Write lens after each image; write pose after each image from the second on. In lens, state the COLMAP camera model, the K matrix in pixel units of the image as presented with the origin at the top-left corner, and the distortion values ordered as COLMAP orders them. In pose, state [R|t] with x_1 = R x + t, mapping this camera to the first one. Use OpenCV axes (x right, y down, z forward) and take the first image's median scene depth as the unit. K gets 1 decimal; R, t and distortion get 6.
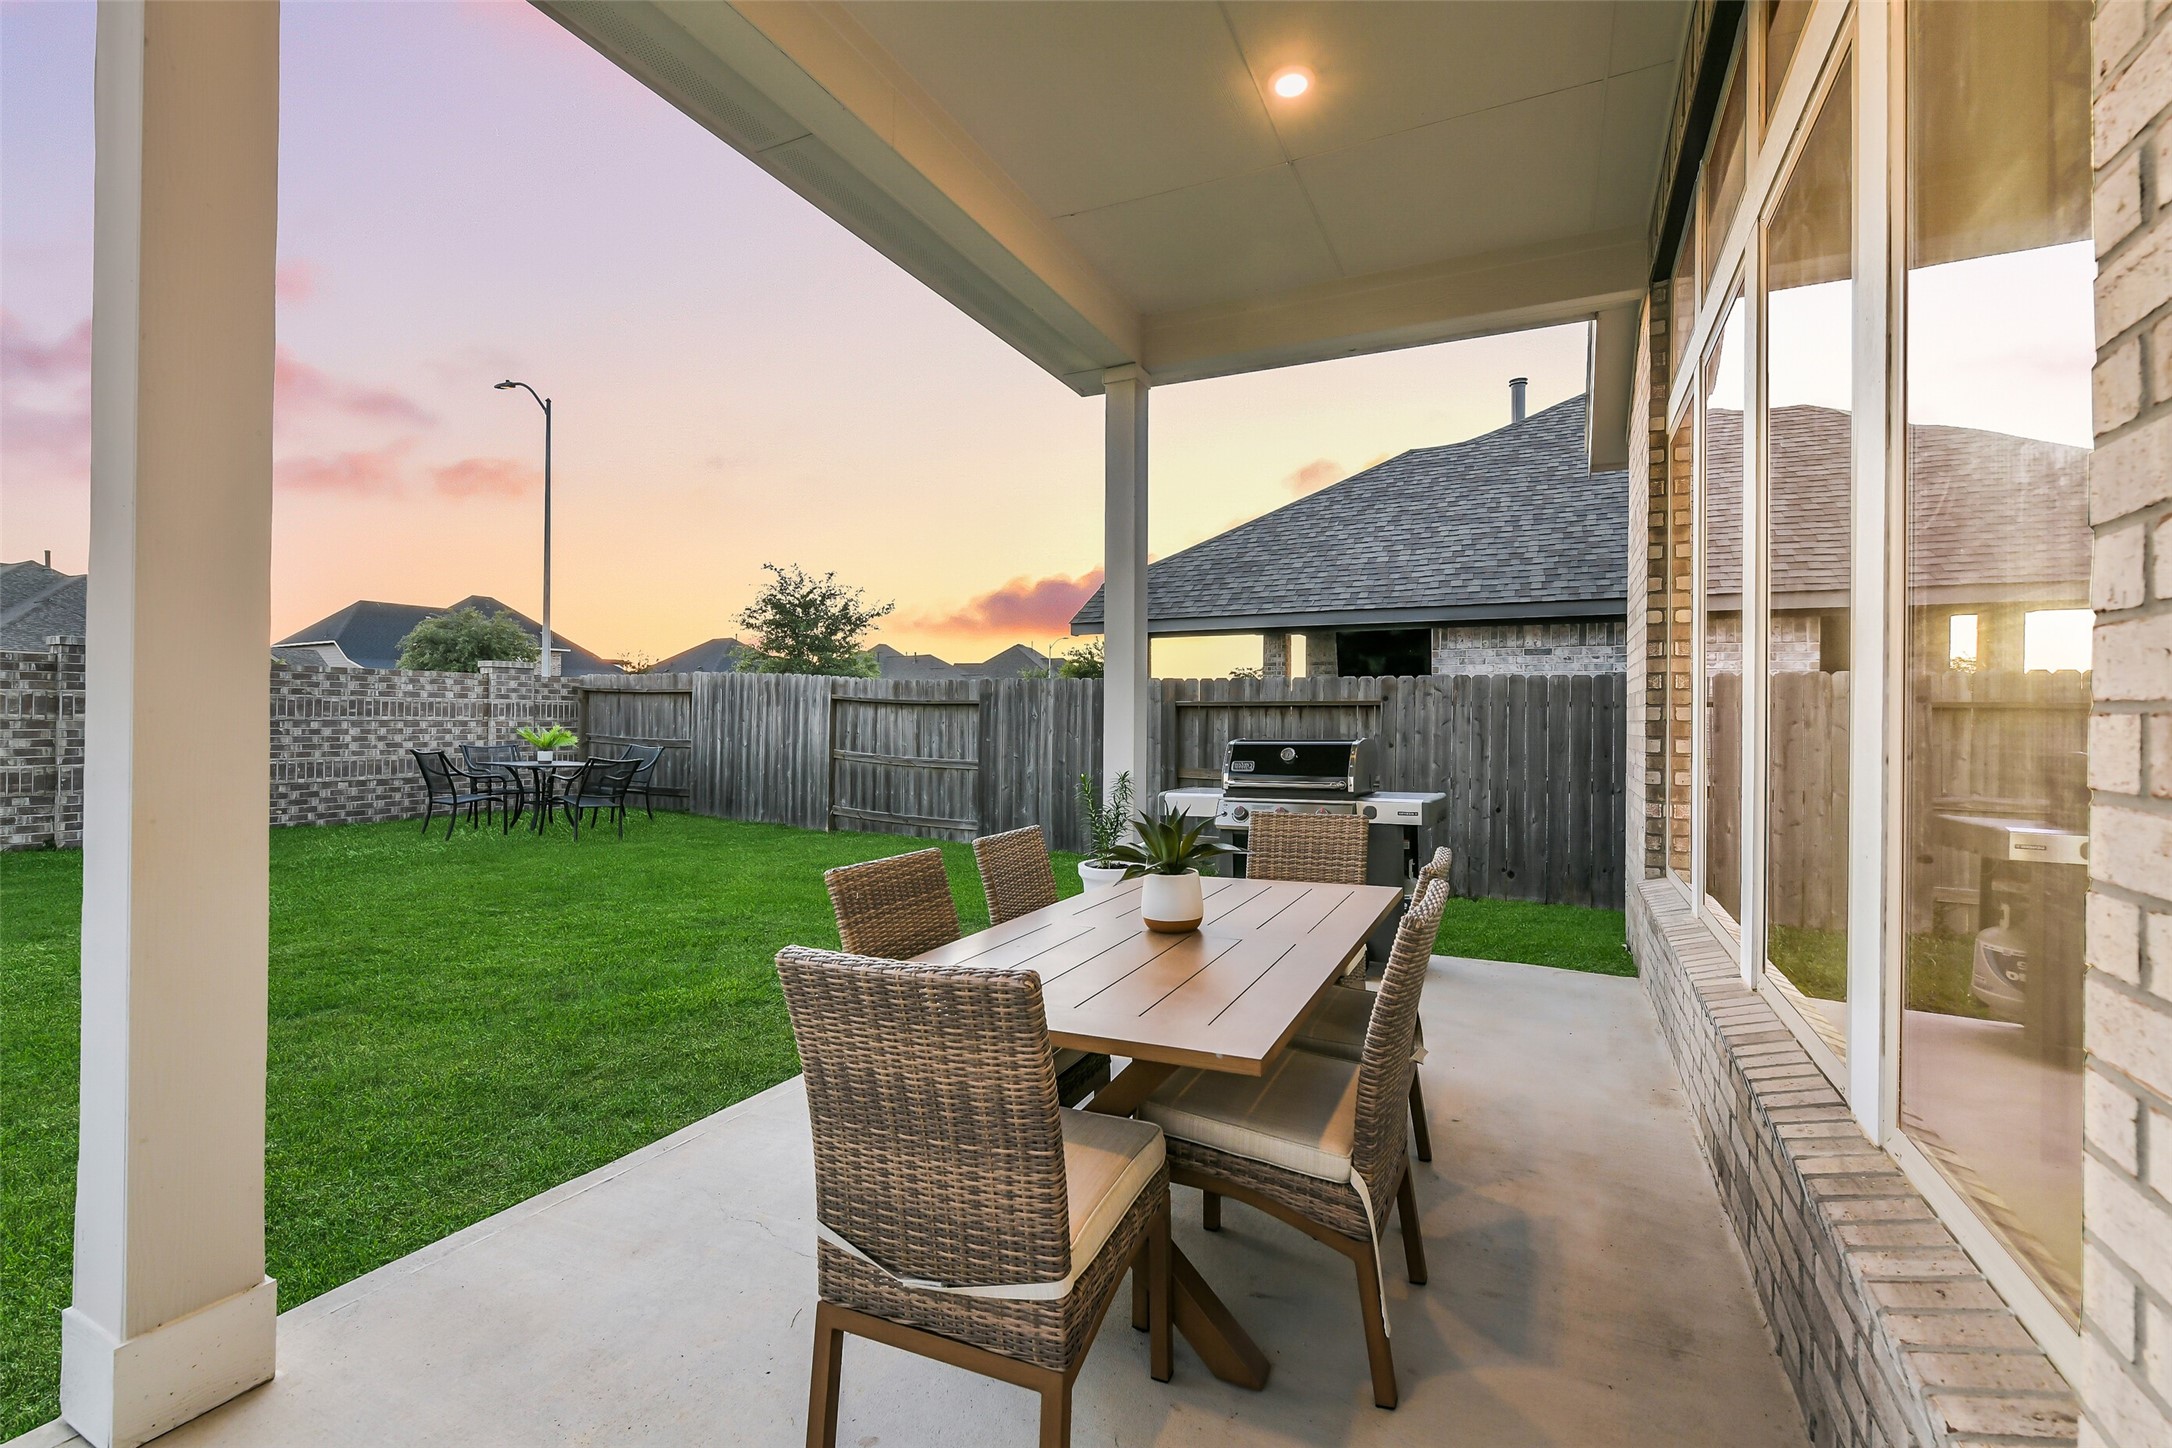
lens RADIAL K [[934.6, 0, 1076.3], [0, 934.6, 709.1], [0, 0, 1]] dist [0.005845, -0.003707]
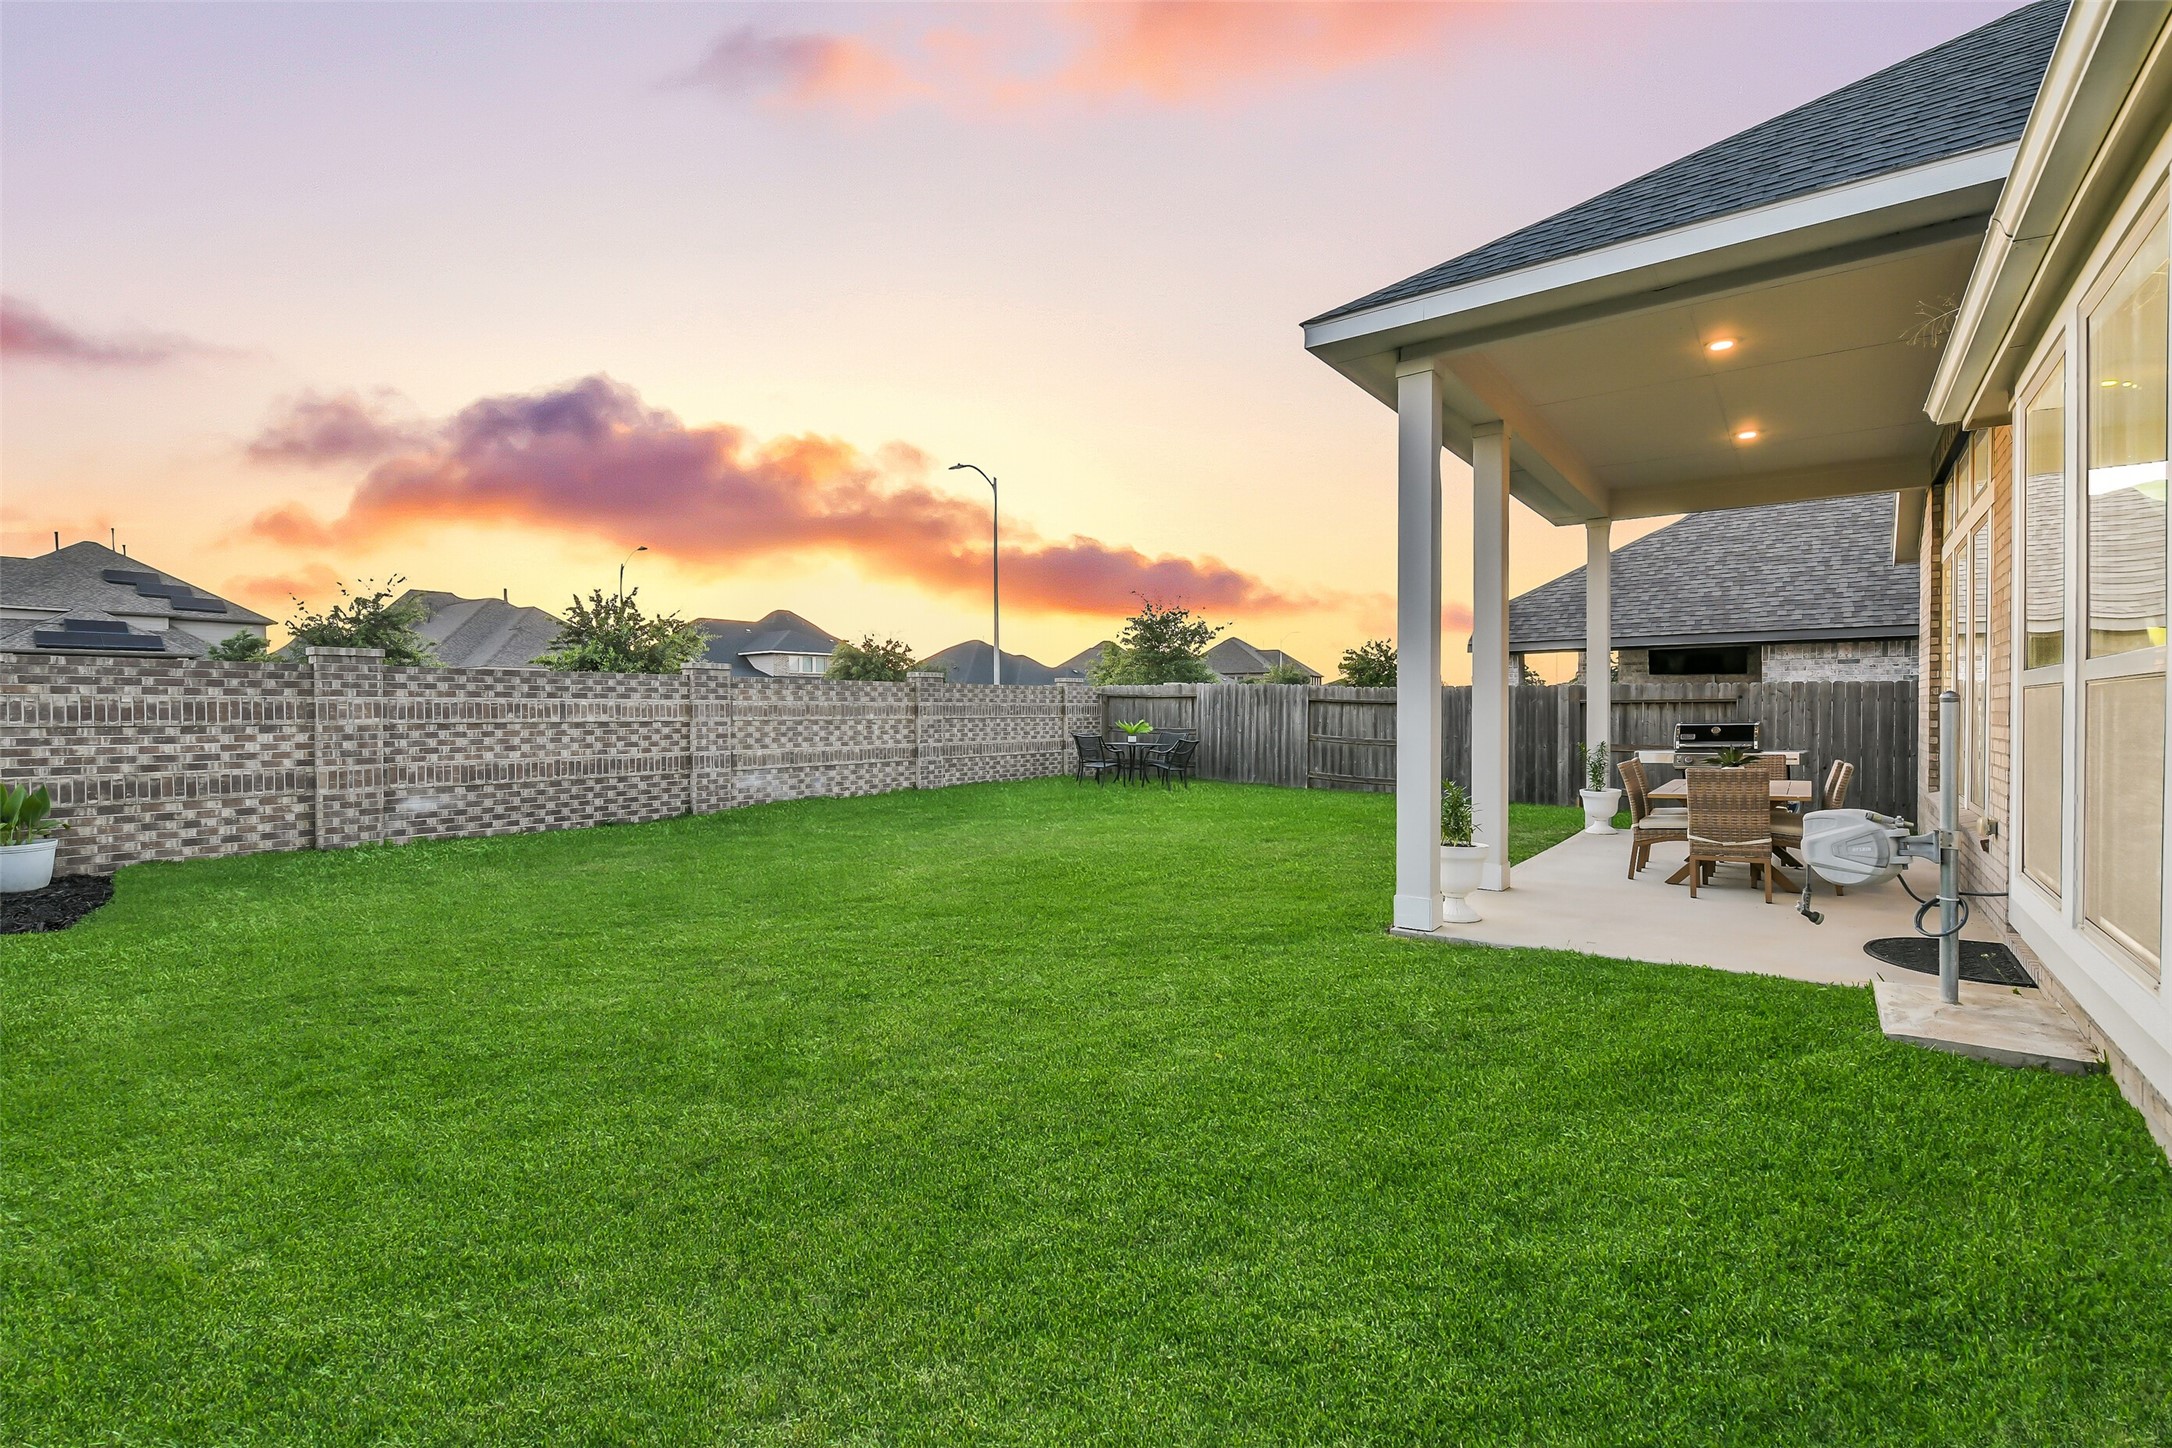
lens RADIAL K [[934.6, 0, 1089.4], [0, 934.6, 718.5], [0, 0, 1]] dist [0.005845, -0.003707]
pose [[0.980274, -0.009413, -0.197417, -0.328063], [0.013119, 0.999761, 0.017473, -0.013308], [0.197205, -0.019718, 0.980164, -0.572732]]
